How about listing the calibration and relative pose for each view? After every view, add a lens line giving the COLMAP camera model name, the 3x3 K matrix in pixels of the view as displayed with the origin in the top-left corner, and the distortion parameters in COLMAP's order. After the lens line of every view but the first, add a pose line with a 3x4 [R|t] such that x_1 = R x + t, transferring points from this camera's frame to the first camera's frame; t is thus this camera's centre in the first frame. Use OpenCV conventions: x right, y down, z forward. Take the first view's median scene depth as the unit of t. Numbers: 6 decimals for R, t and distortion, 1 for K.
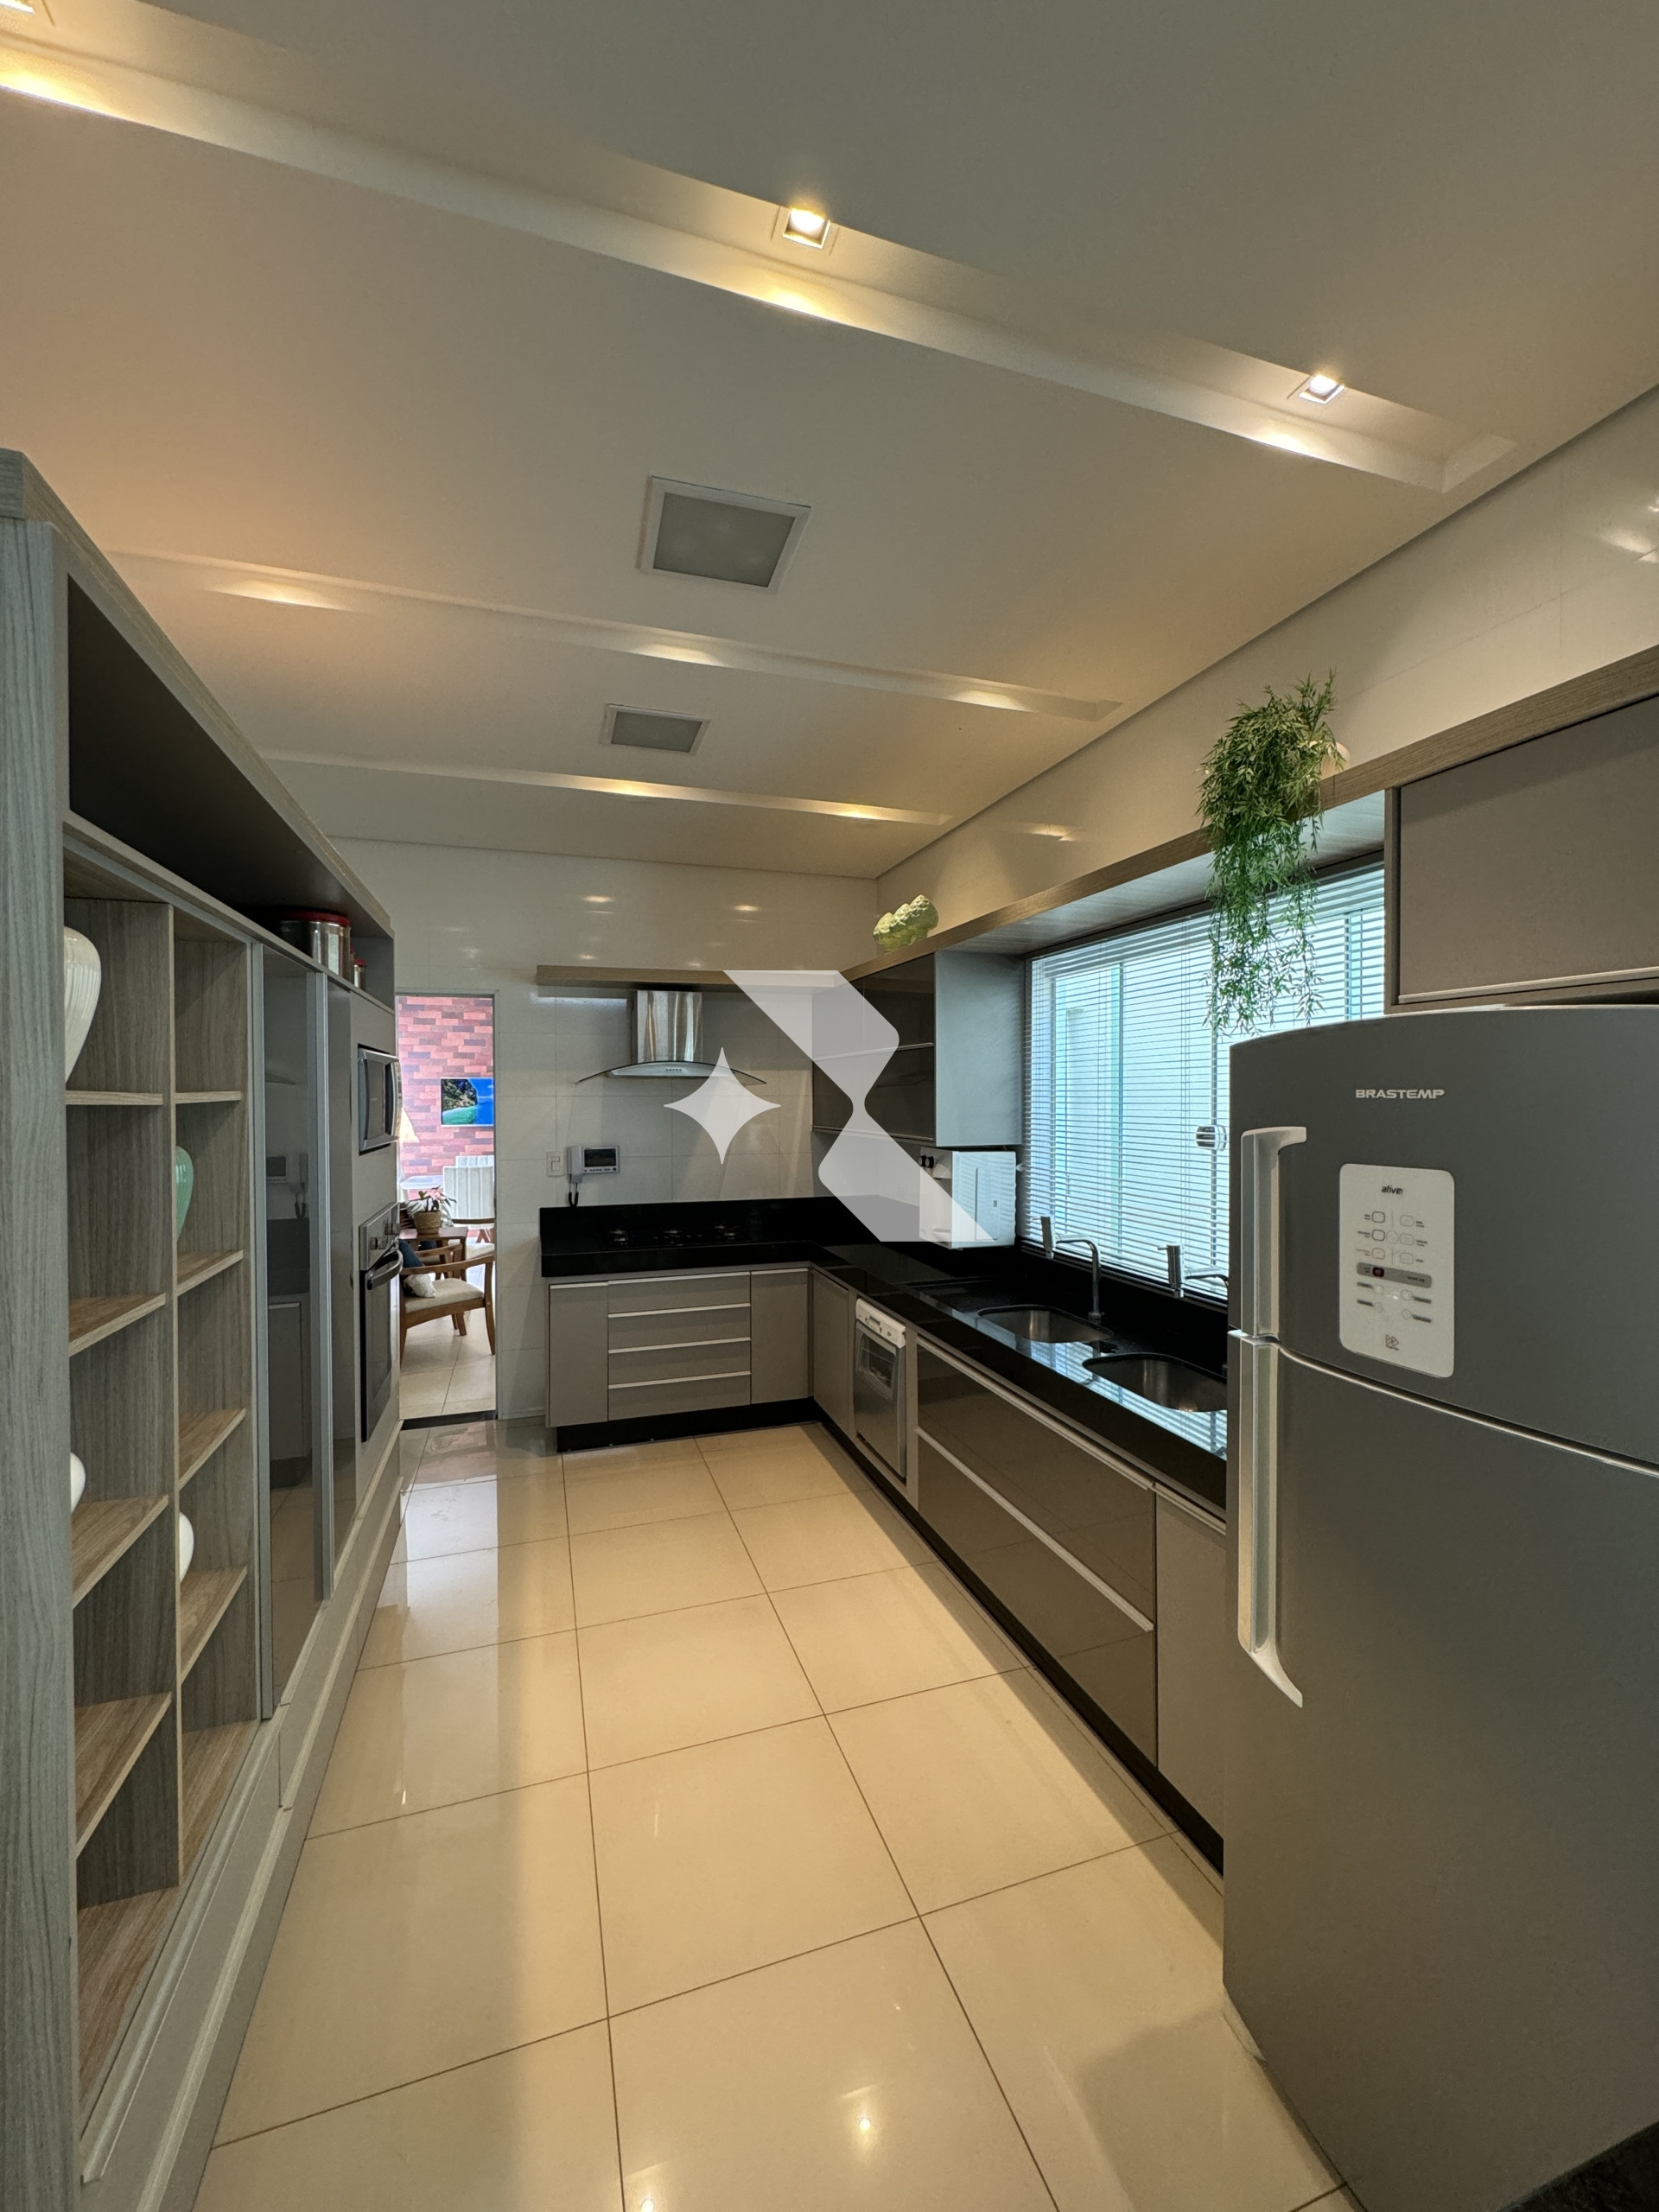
lens RADIAL K [[882.2, 0, 829.5], [0, 882.2, 1106.0], [0, 0, 1]] dist [-0.000988, 0.000252]
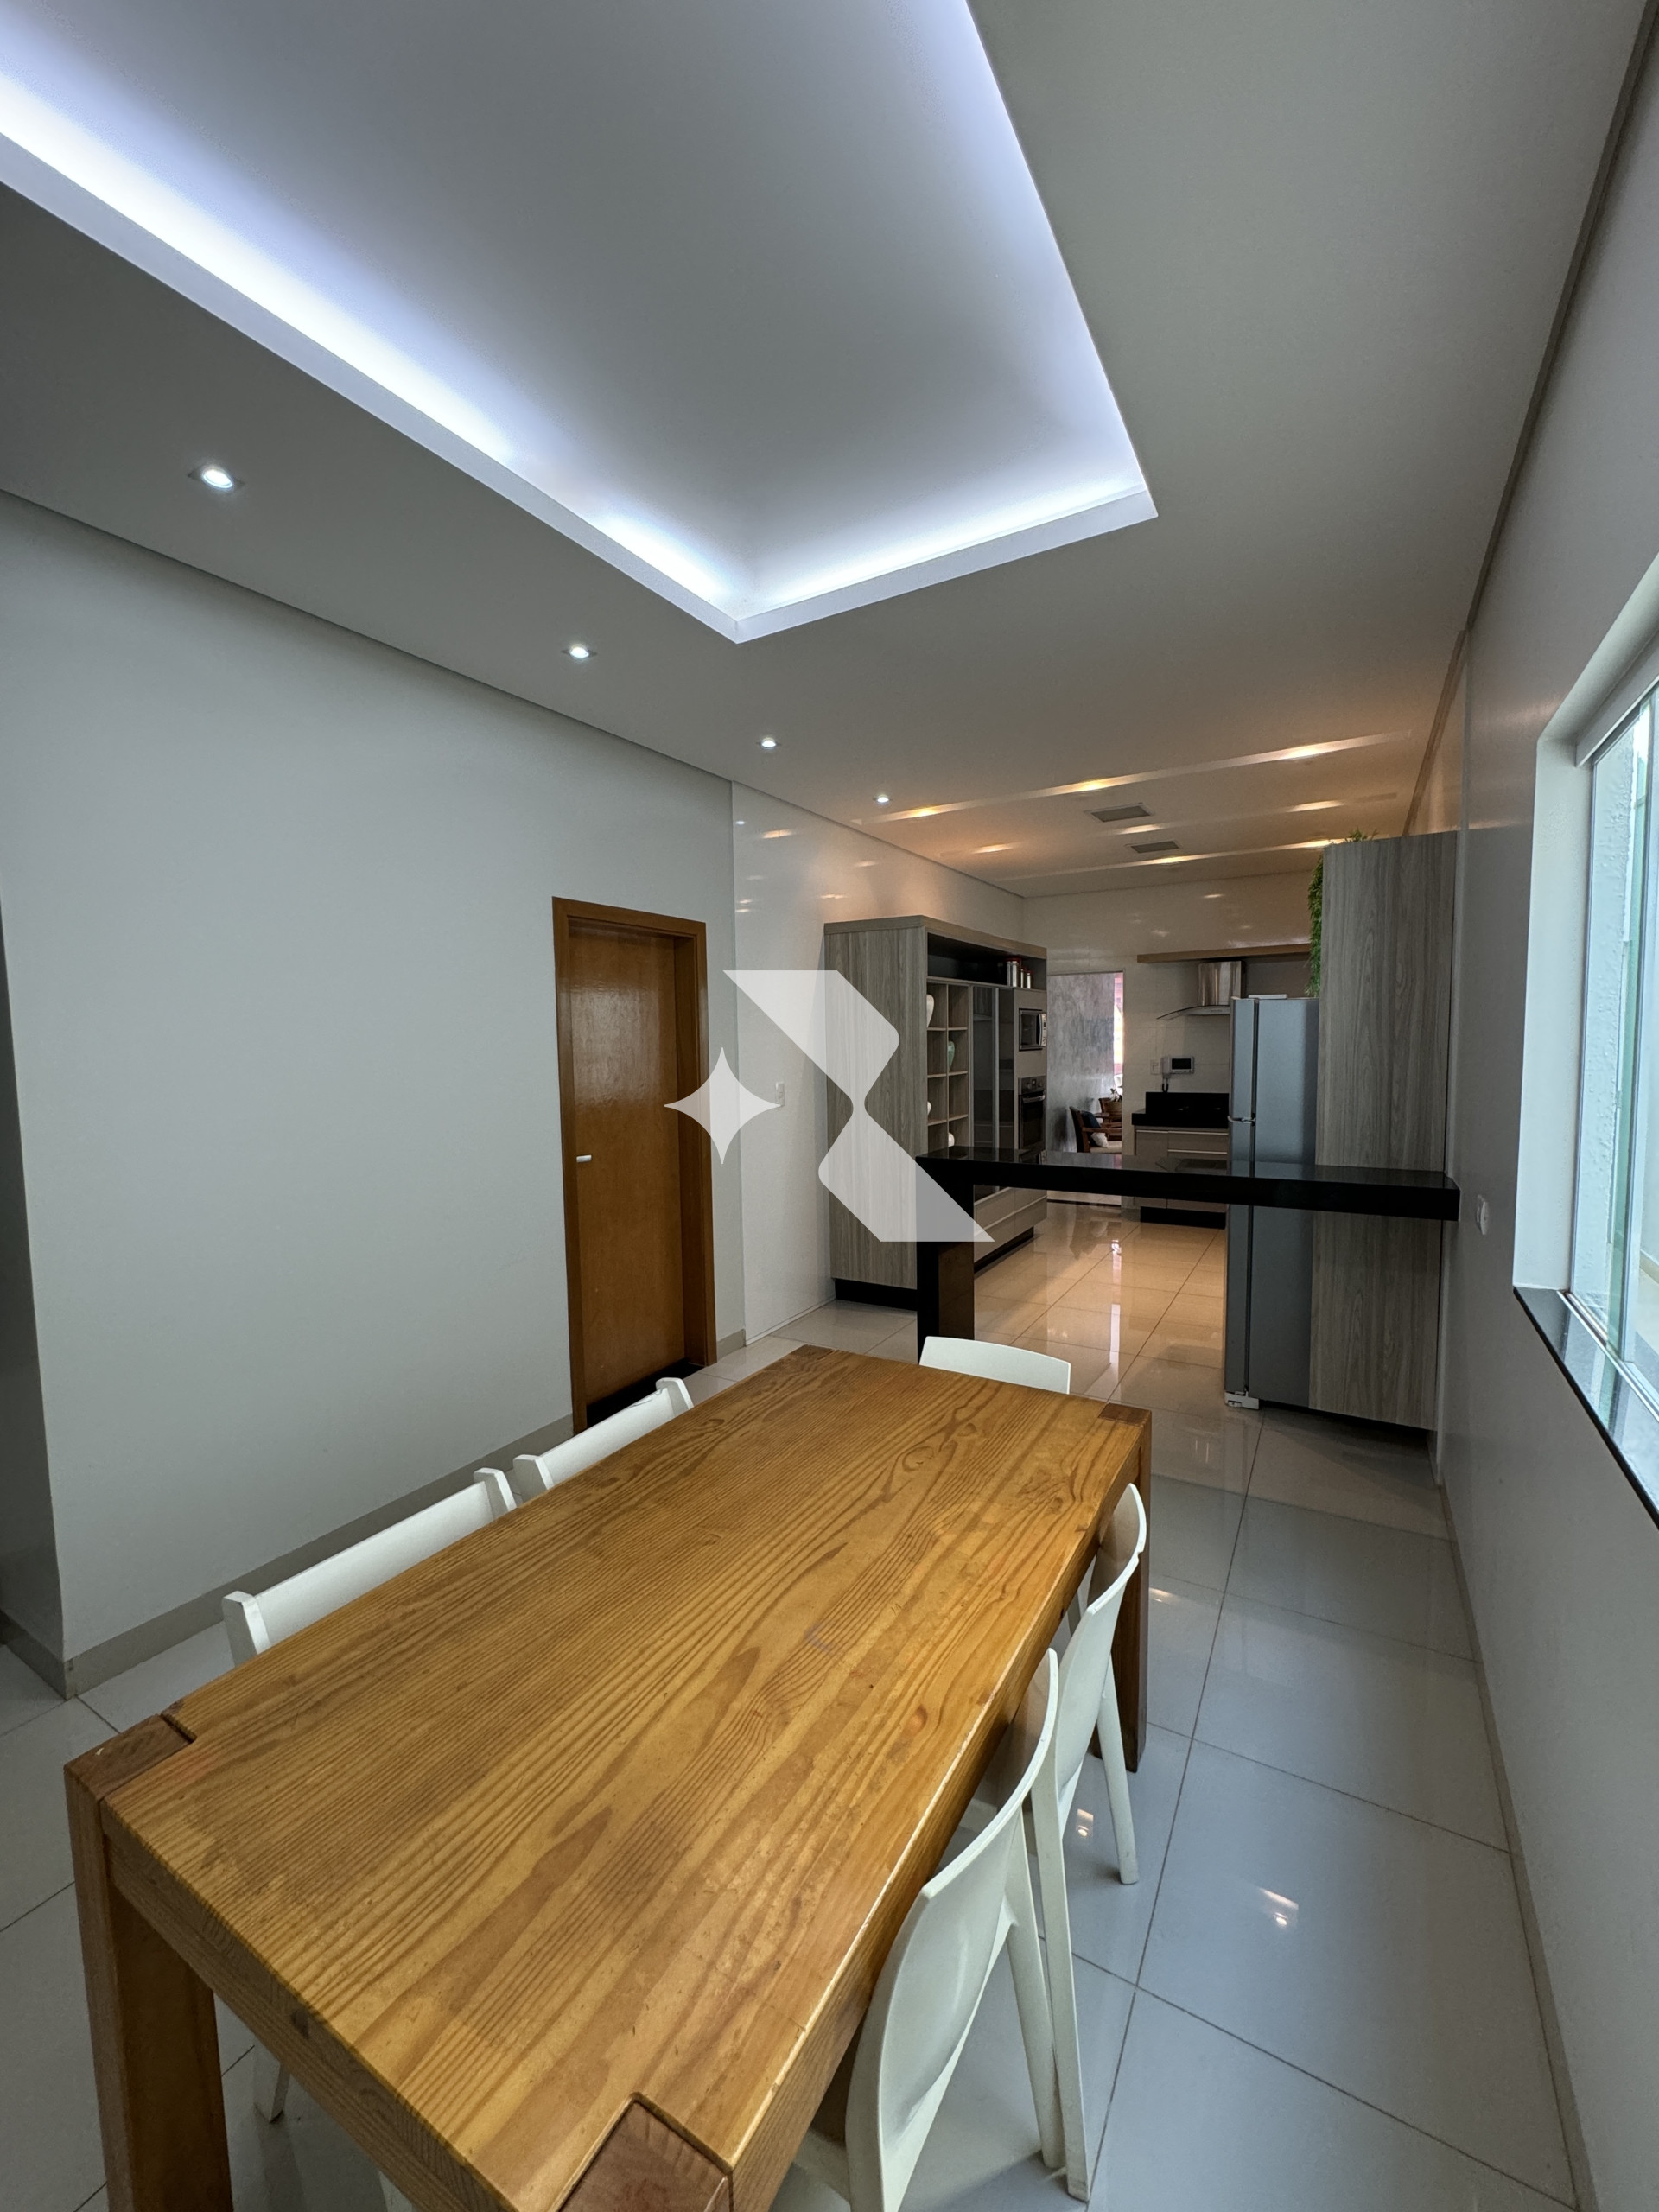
lens RADIAL K [[882.2, 0, 829.5], [0, 882.2, 1106.0], [0, 0, 1]] dist [-0.000988, 0.000252]
pose [[0.653924, 0.049984, -0.754907, 0.605517], [0.005861, 0.997451, 0.071120, 0.015840], [0.756537, -0.050932, 0.651964, -0.637394]]
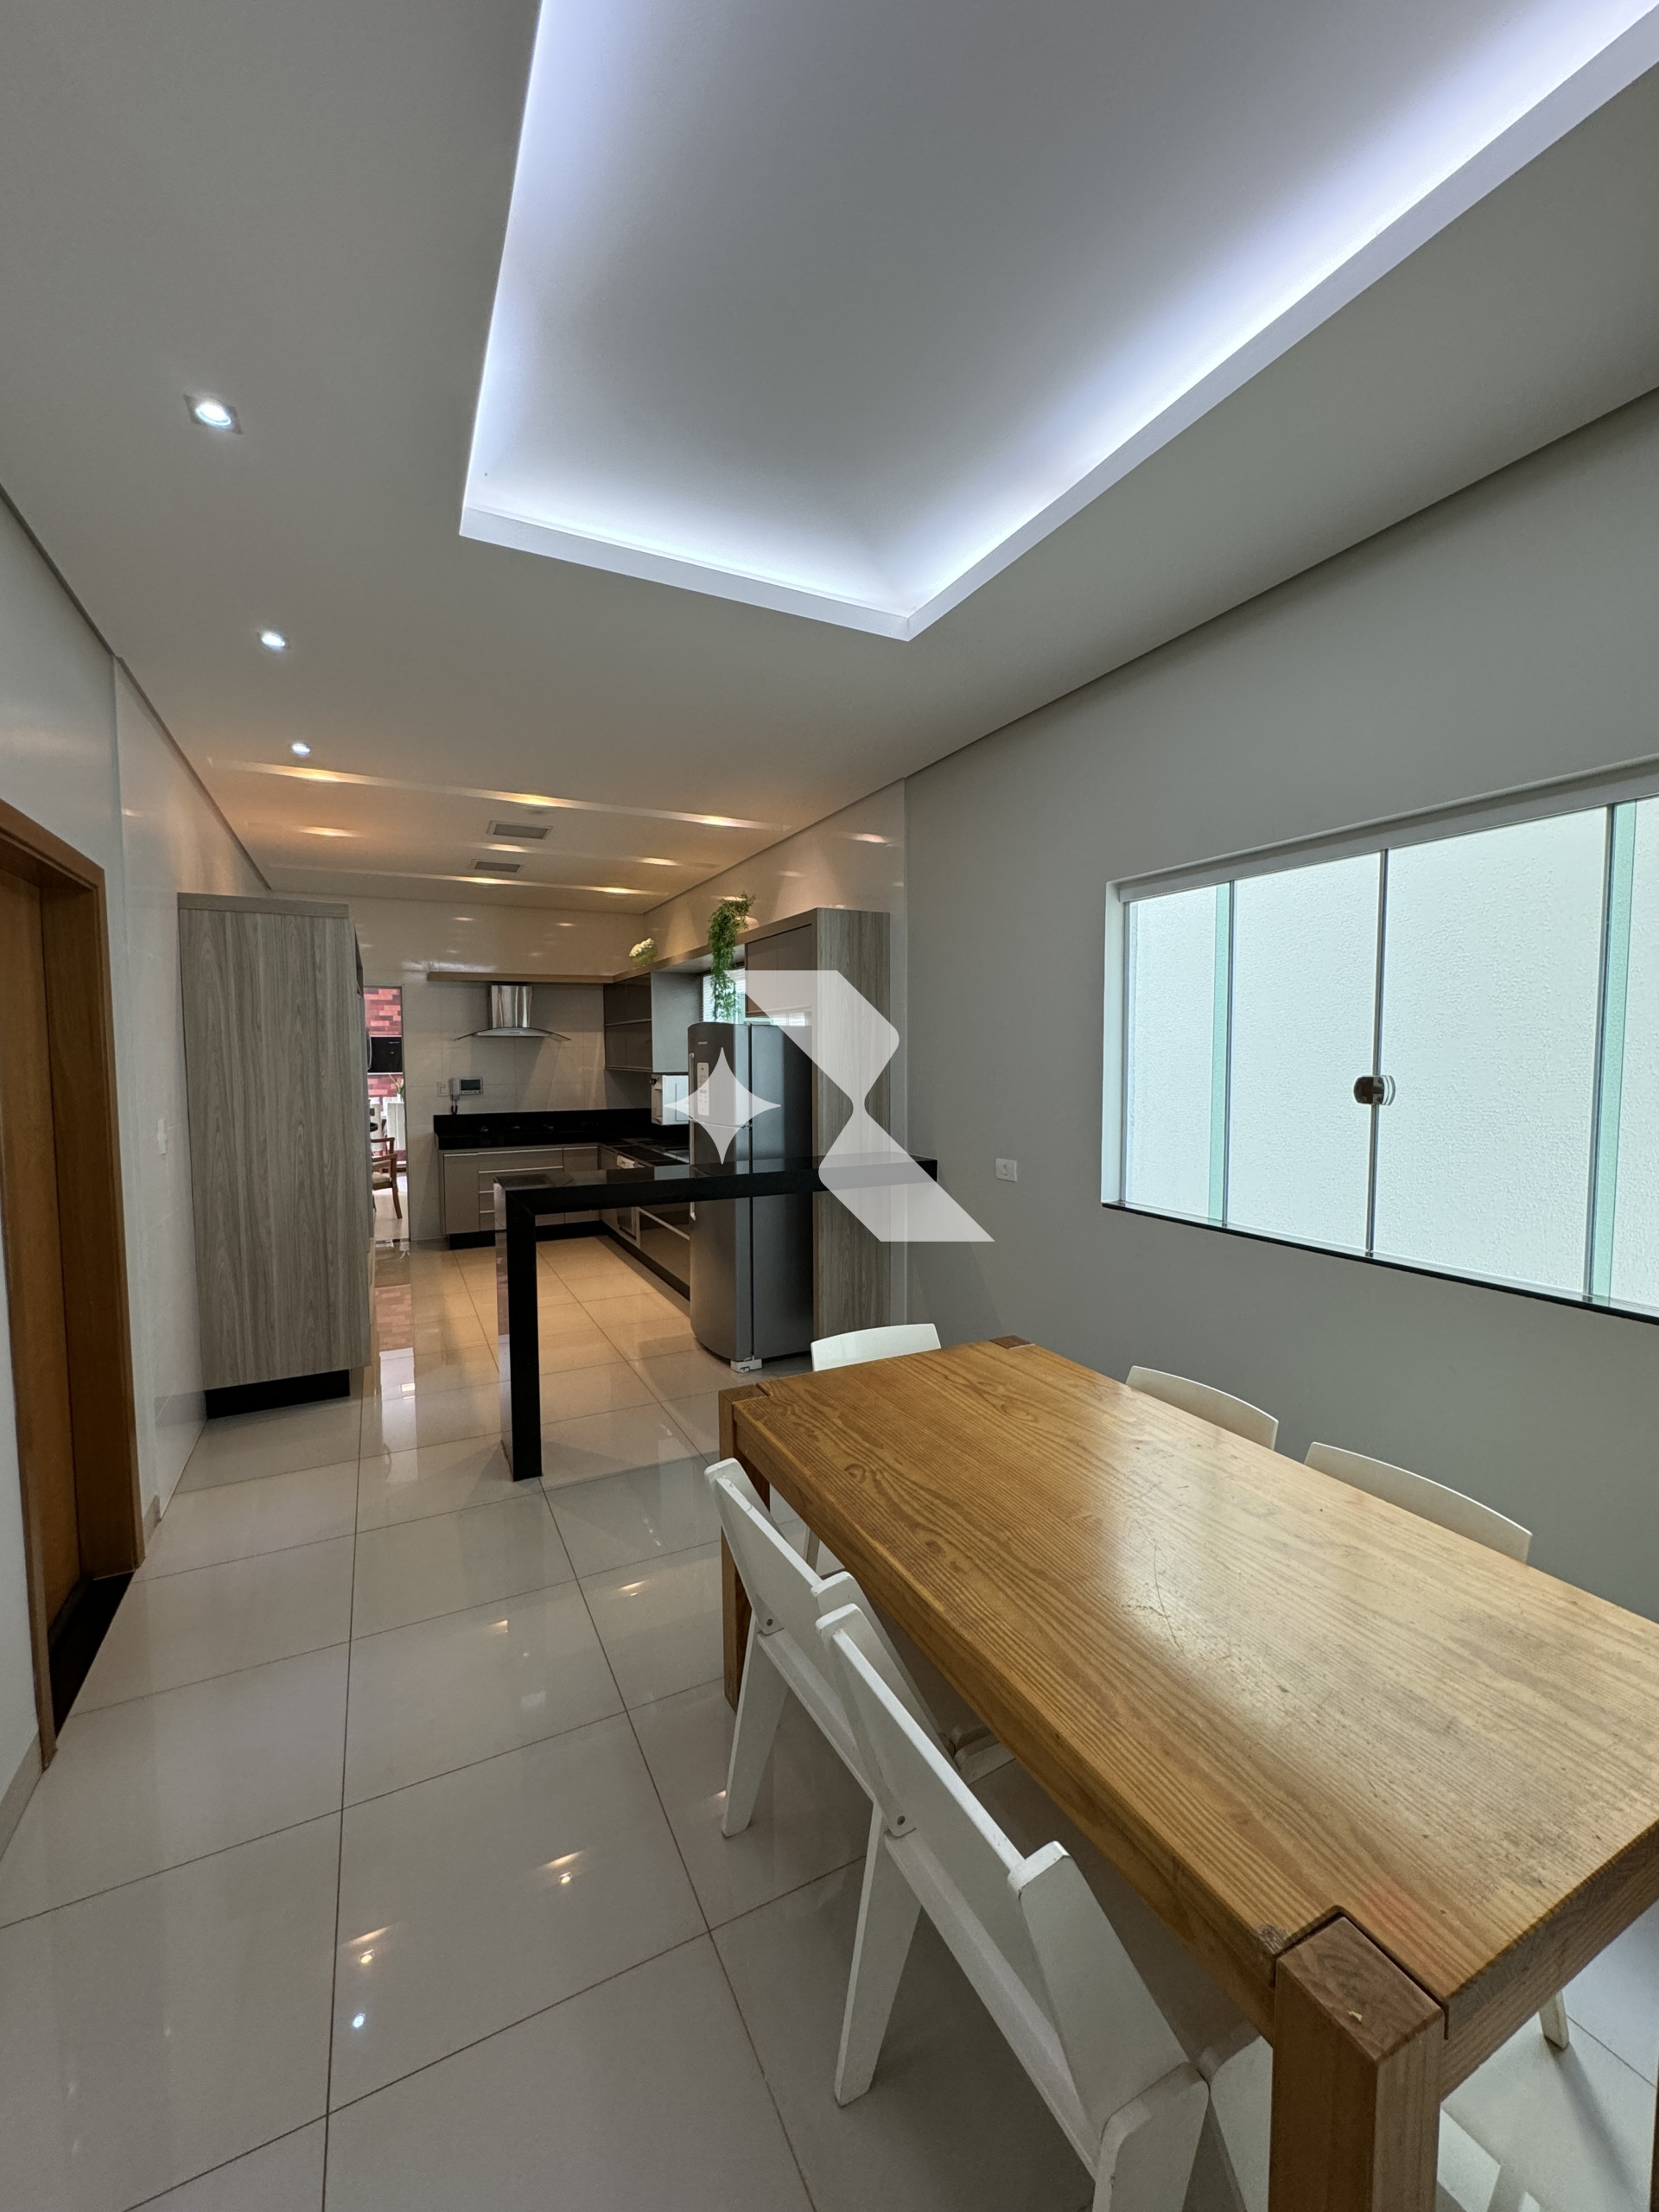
lens RADIAL K [[882.2, 0, 829.5], [0, 882.2, 1106.0], [0, 0, 1]] dist [-0.000988, 0.000252]
pose [[0.989411, -0.011977, 0.144649, 0.178227], [0.004805, 0.998746, 0.049831, 0.019459], [-0.145064, -0.048608, 0.988228, -0.787747]]
